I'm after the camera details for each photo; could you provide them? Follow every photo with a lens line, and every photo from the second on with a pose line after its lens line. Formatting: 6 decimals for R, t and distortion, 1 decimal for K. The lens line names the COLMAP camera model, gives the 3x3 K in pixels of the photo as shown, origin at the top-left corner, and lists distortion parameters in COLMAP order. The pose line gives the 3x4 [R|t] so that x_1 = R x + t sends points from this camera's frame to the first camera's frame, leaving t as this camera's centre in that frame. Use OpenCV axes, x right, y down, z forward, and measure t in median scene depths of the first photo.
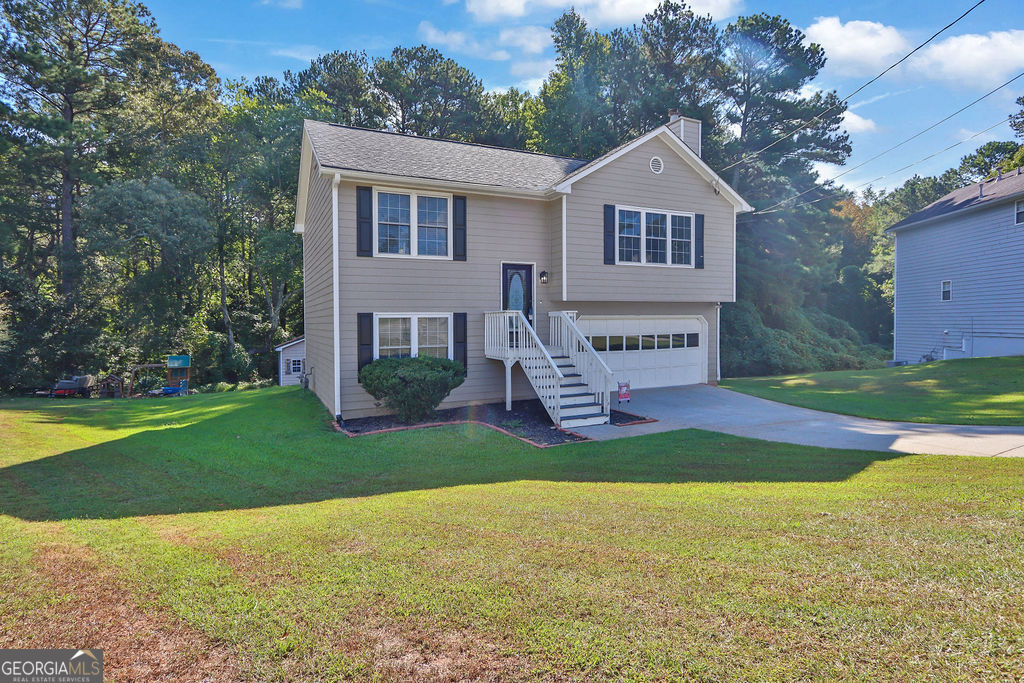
lens RADIAL K [[532.4, 0, 511.0], [0, 532.4, 334.4], [0, 0, 1]] dist [-0.013613, -0.000055]
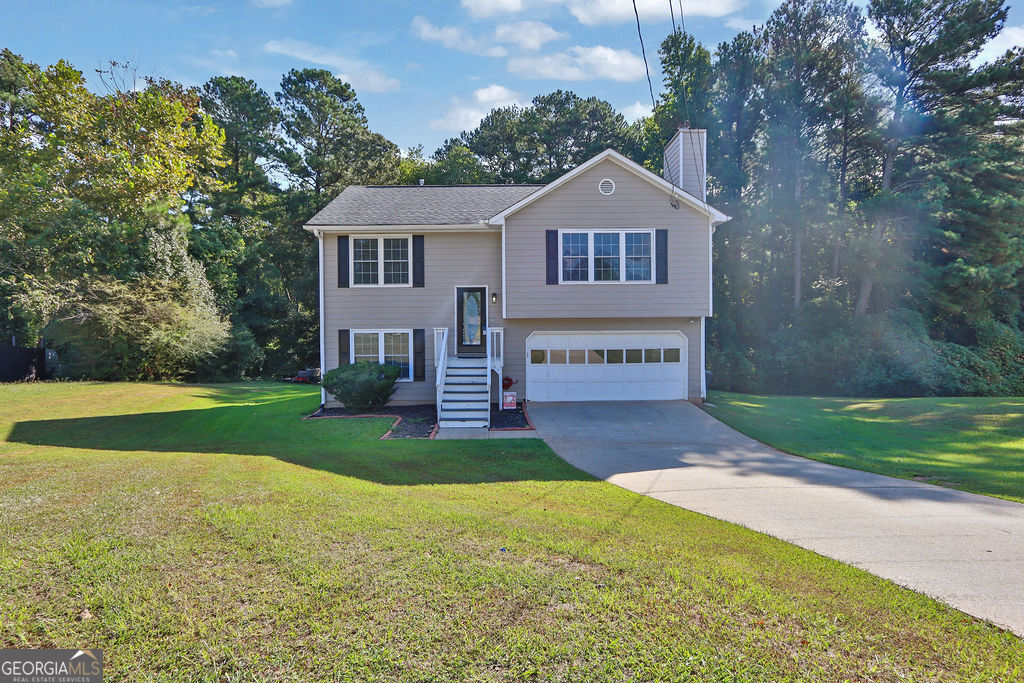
lens RADIAL K [[479.5, 0, 504.0], [0, 479.5, 339.0], [0, 0, 1]] dist [-0.012424, -0.000157]
pose [[0.903252, 0.010415, -0.428984, 0.517626], [-0.012474, 0.999920, -0.001990, -0.016285], [0.428929, 0.007149, 0.903310, 0.067689]]
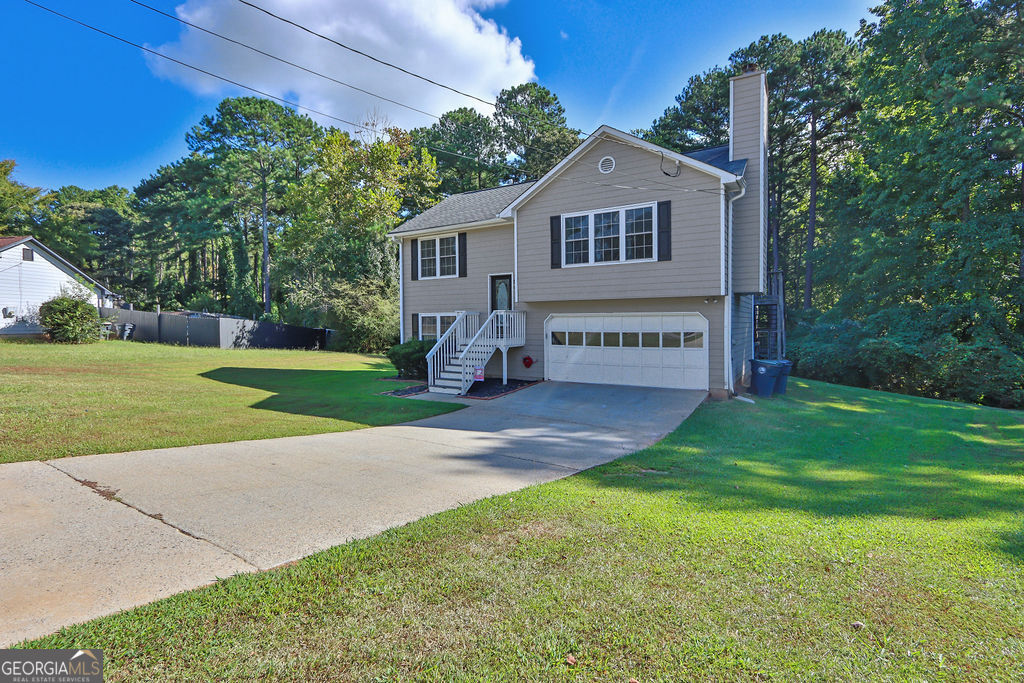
lens RADIAL K [[479.5, 0, 504.0], [0, 479.5, 339.0], [0, 0, 1]] dist [-0.012424, -0.000157]
pose [[0.532994, 0.035785, -0.845362, 0.994279], [-0.019648, 0.999359, 0.029916, -0.009129], [0.845891, 0.000665, 0.533356, 0.357080]]
